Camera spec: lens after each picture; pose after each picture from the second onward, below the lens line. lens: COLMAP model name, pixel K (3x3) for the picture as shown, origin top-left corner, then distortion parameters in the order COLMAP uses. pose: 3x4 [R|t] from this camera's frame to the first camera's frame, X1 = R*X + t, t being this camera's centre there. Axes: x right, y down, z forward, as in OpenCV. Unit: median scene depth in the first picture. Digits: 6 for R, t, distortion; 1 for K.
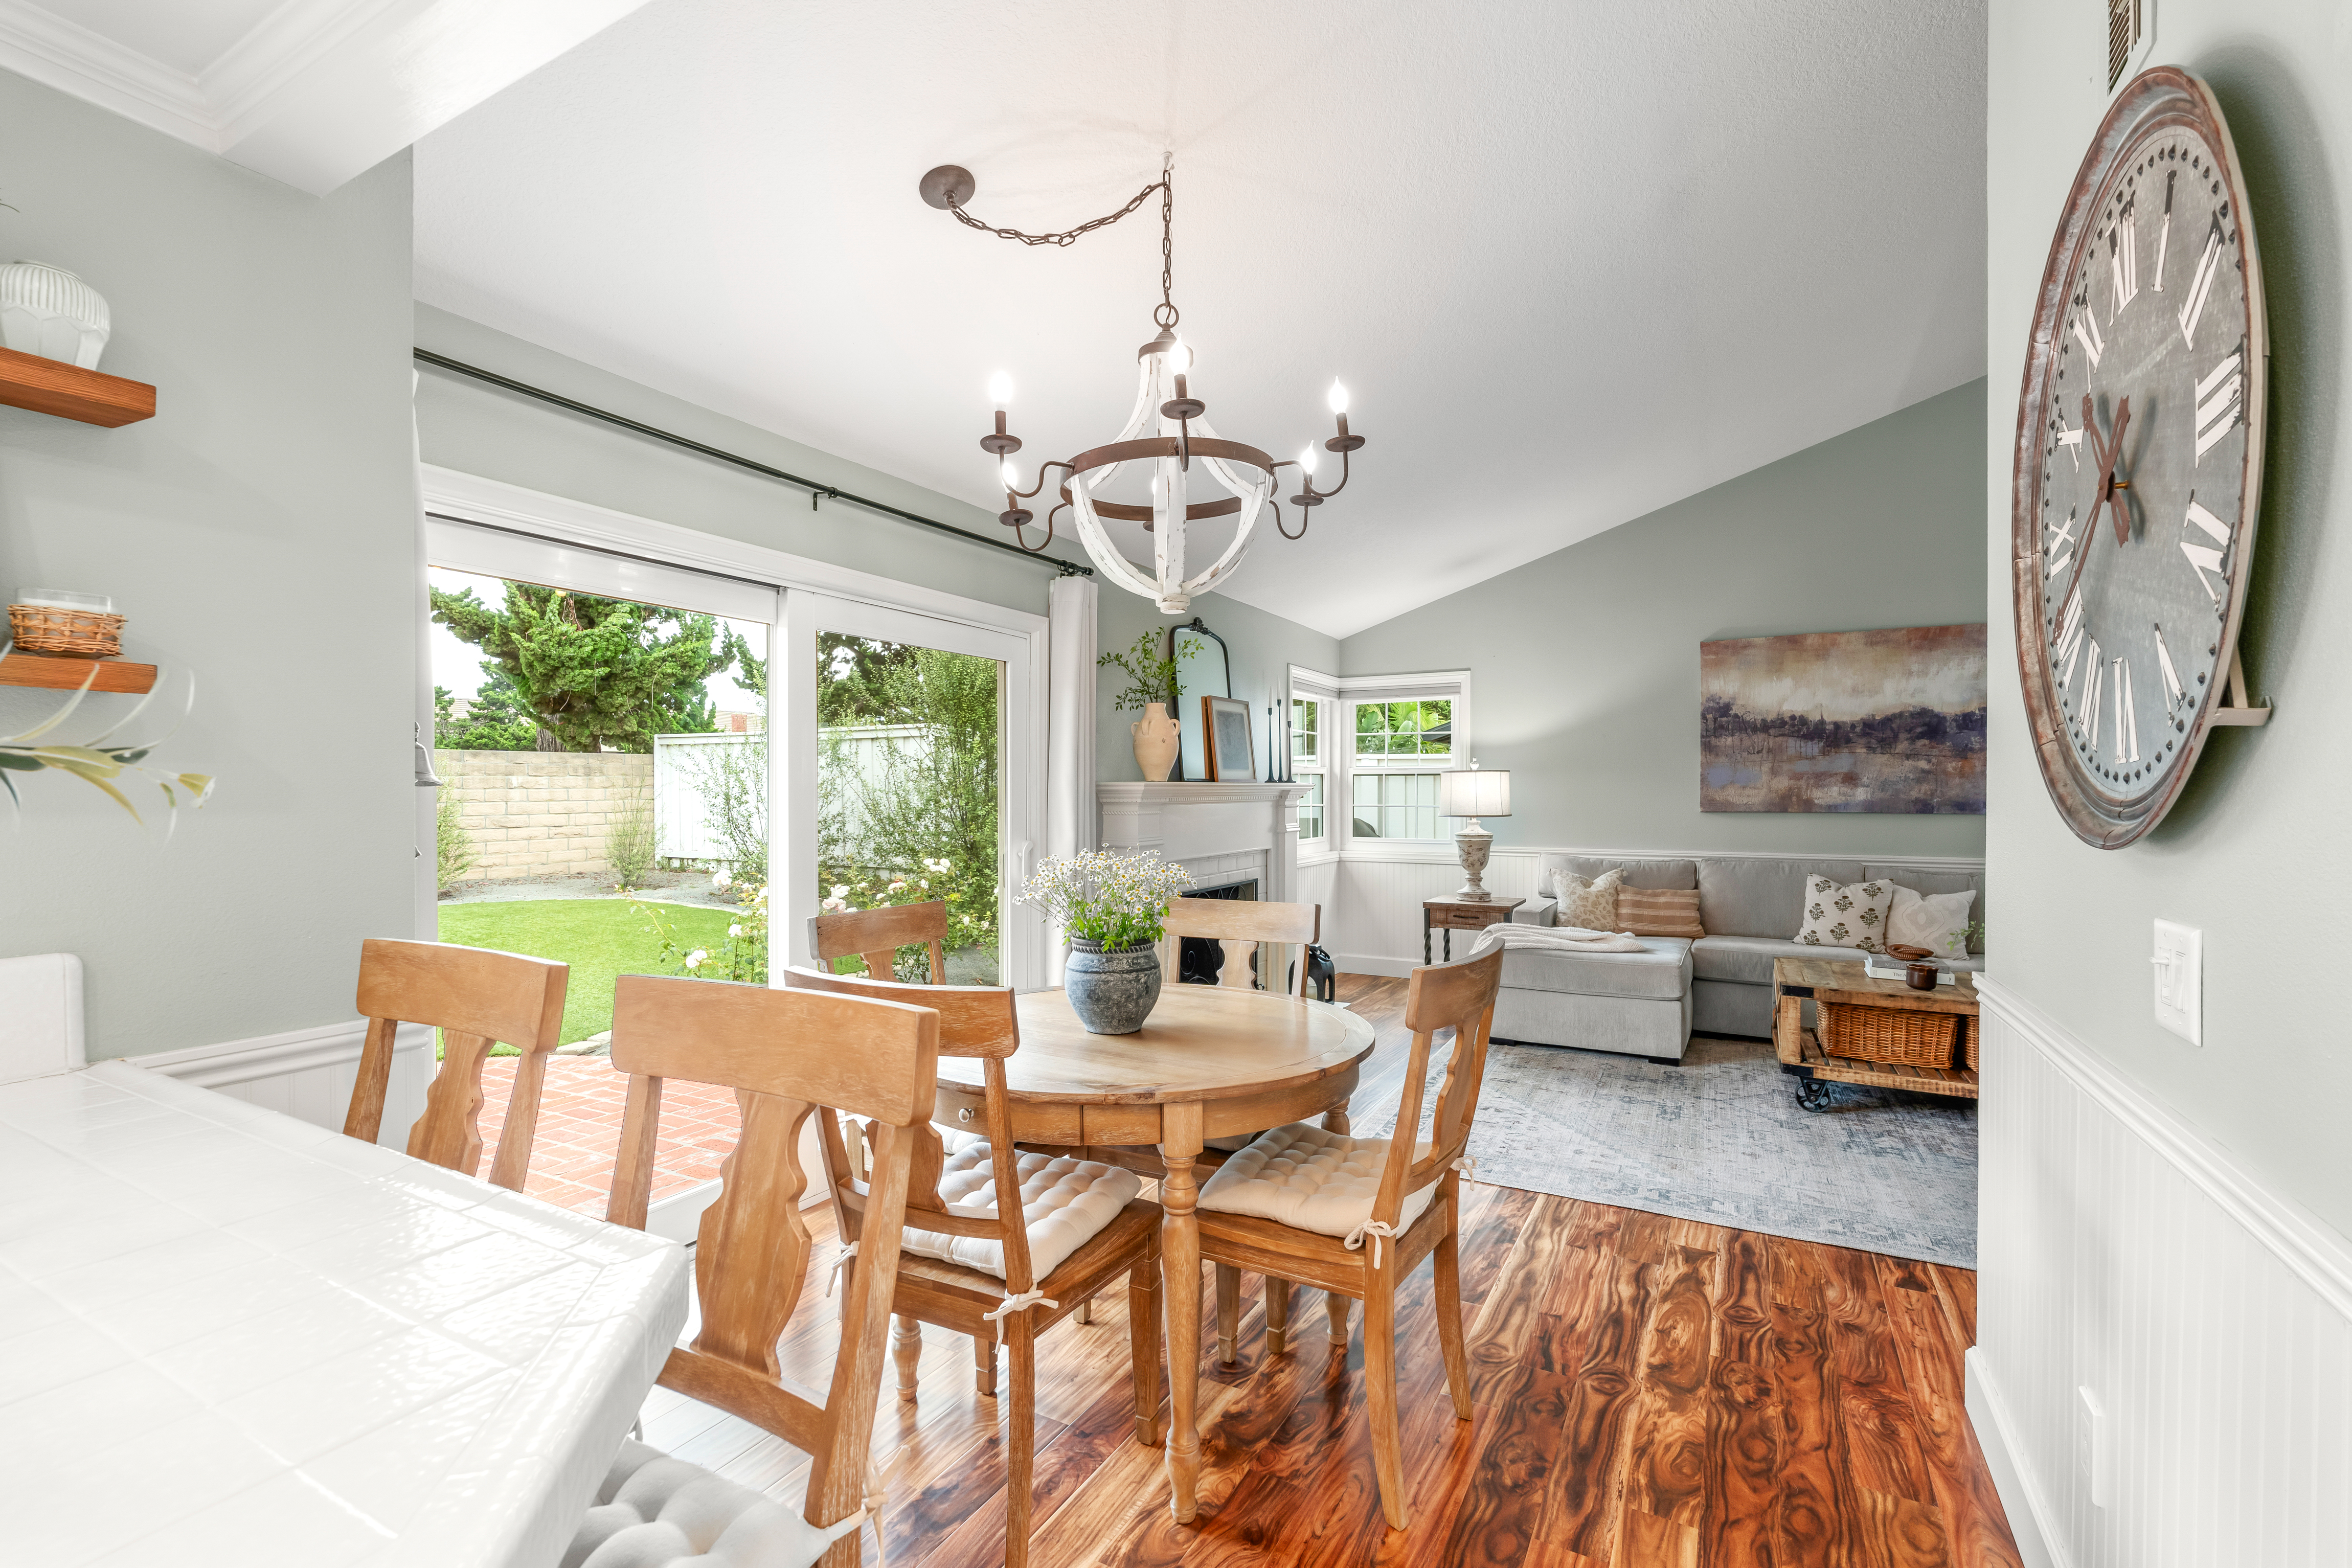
lens RADIAL K [[1035.8, 0, 1170.7], [0, 1035.8, 792.7], [0, 0, 1]] dist [-0.004051, 0.000214]
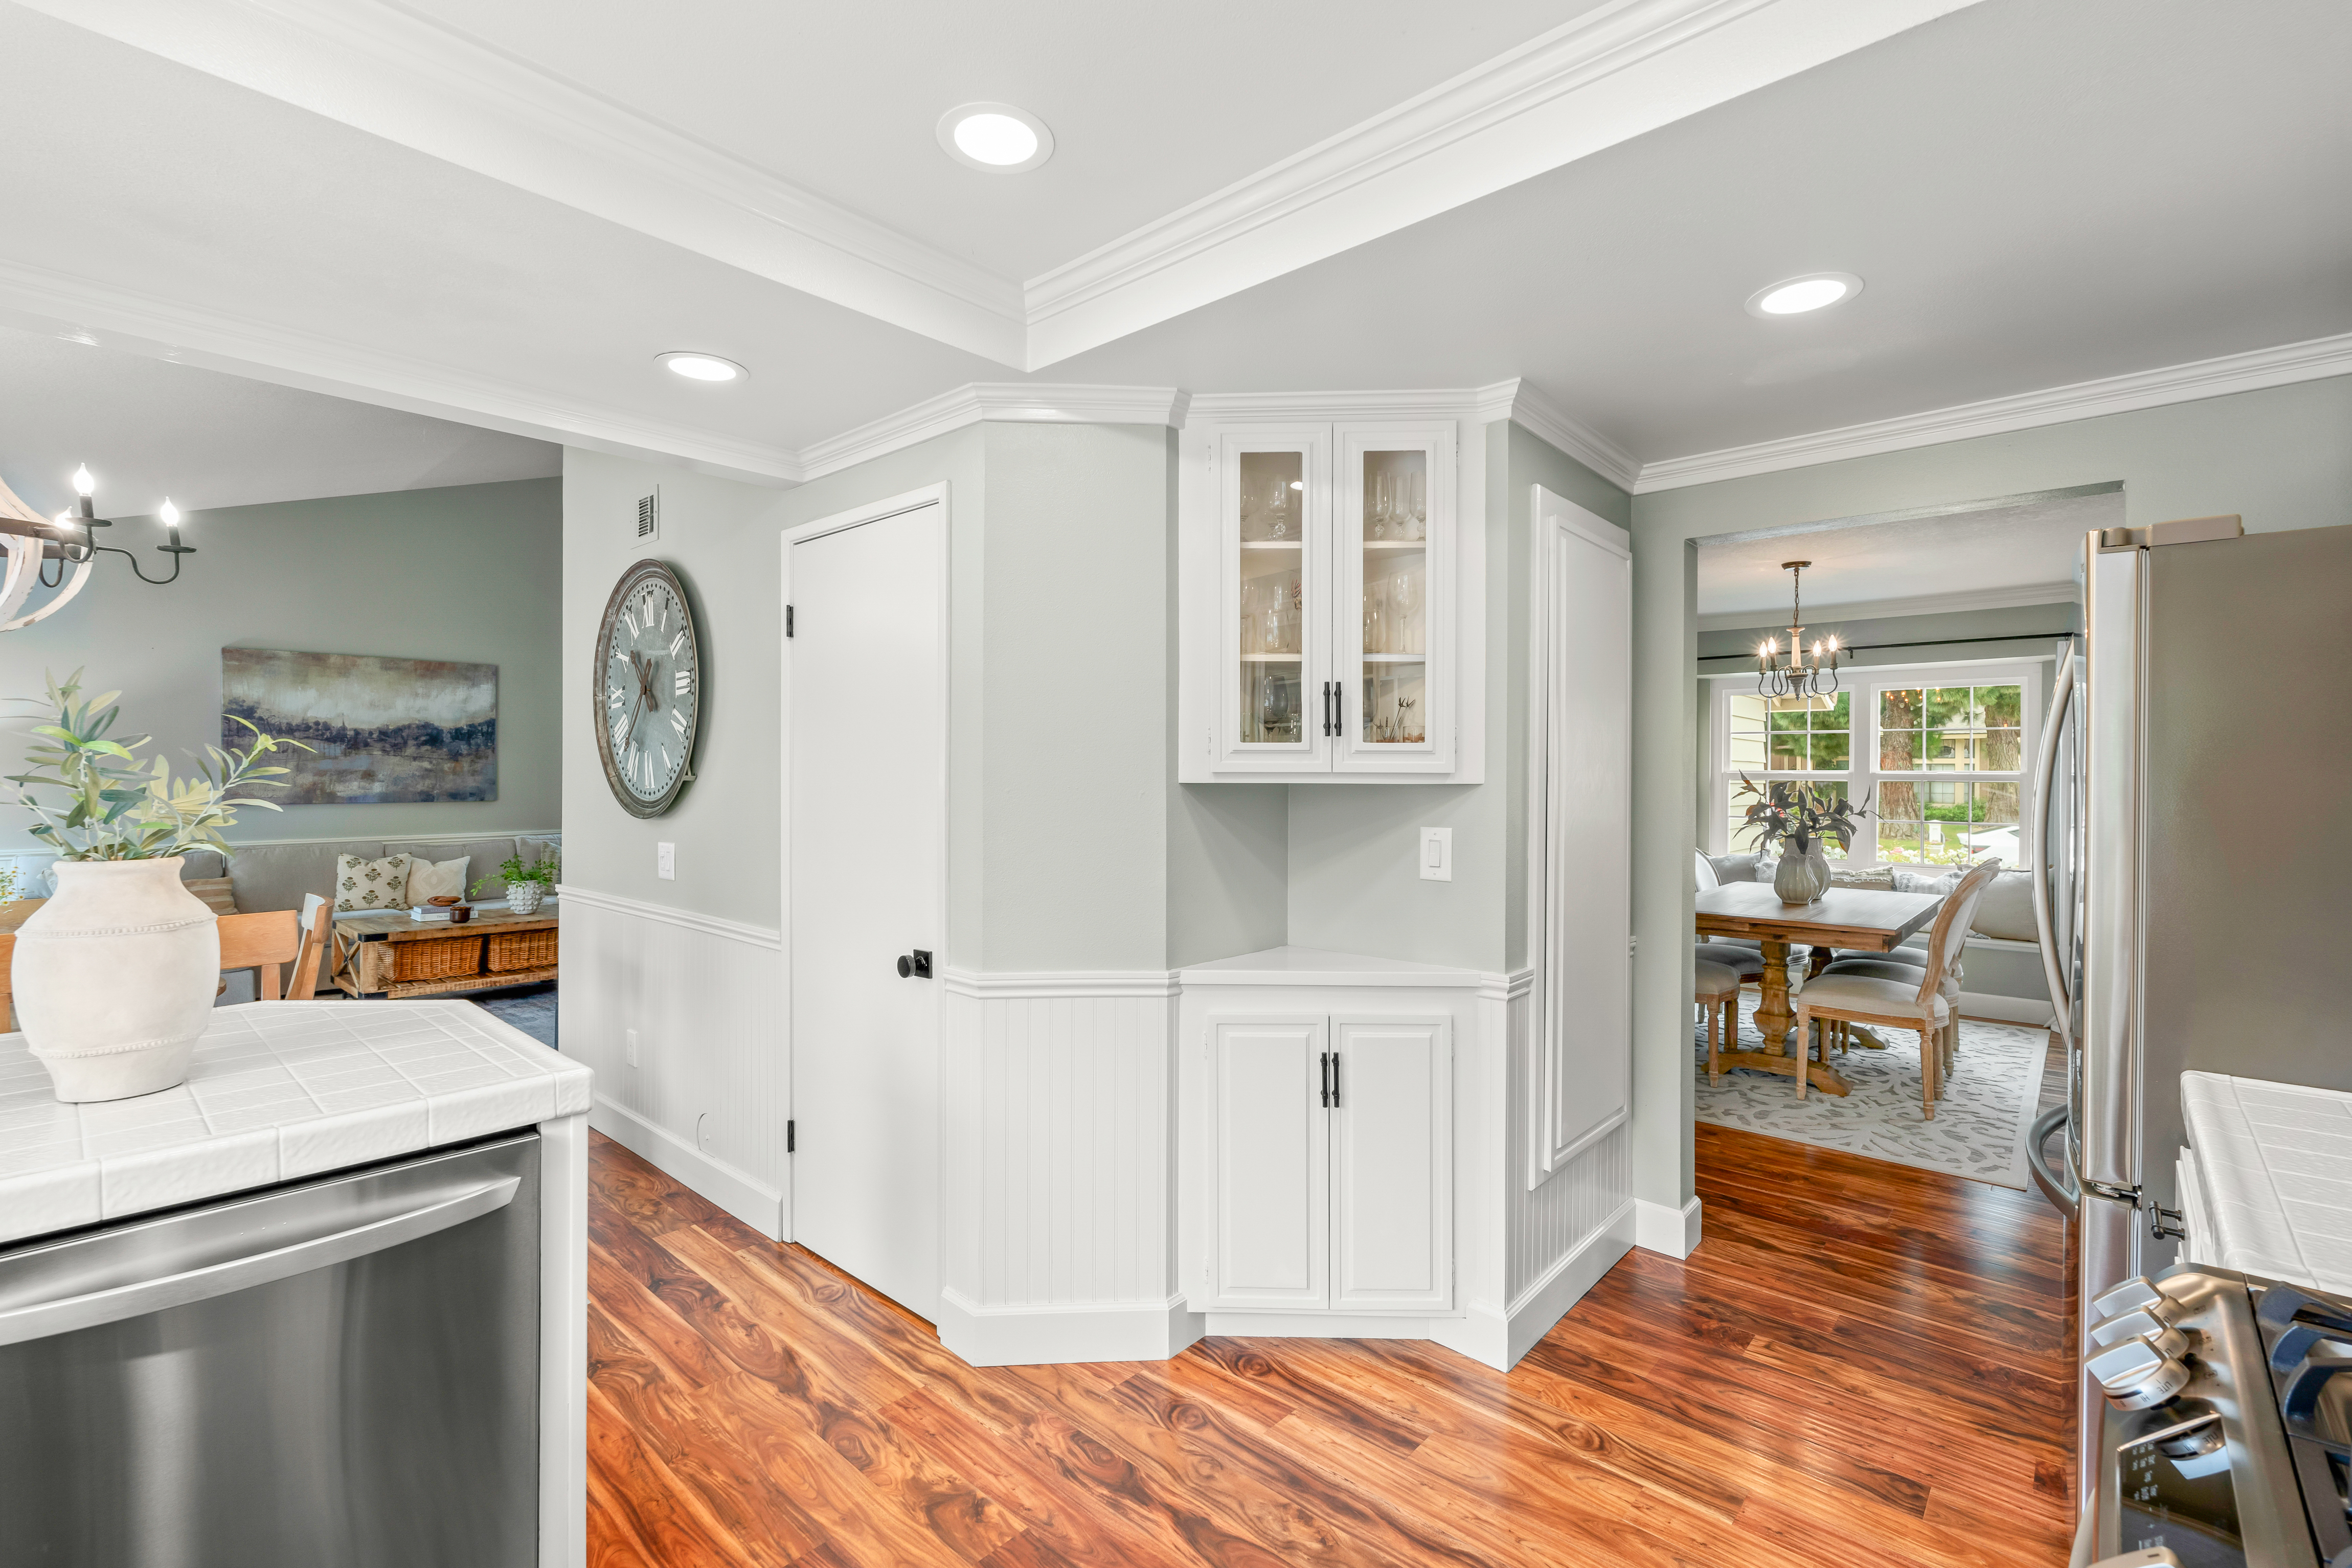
lens RADIAL K [[1035.8, 0, 1182.7], [0, 1035.8, 781.5], [0, 0, 1]] dist [-0.004051, 0.000214]
pose [[0.227245, -0.004973, 0.973825, -0.336560], [-0.001219, 0.999985, 0.005391, -0.014349], [-0.973837, -0.002412, 0.227235, -0.239206]]
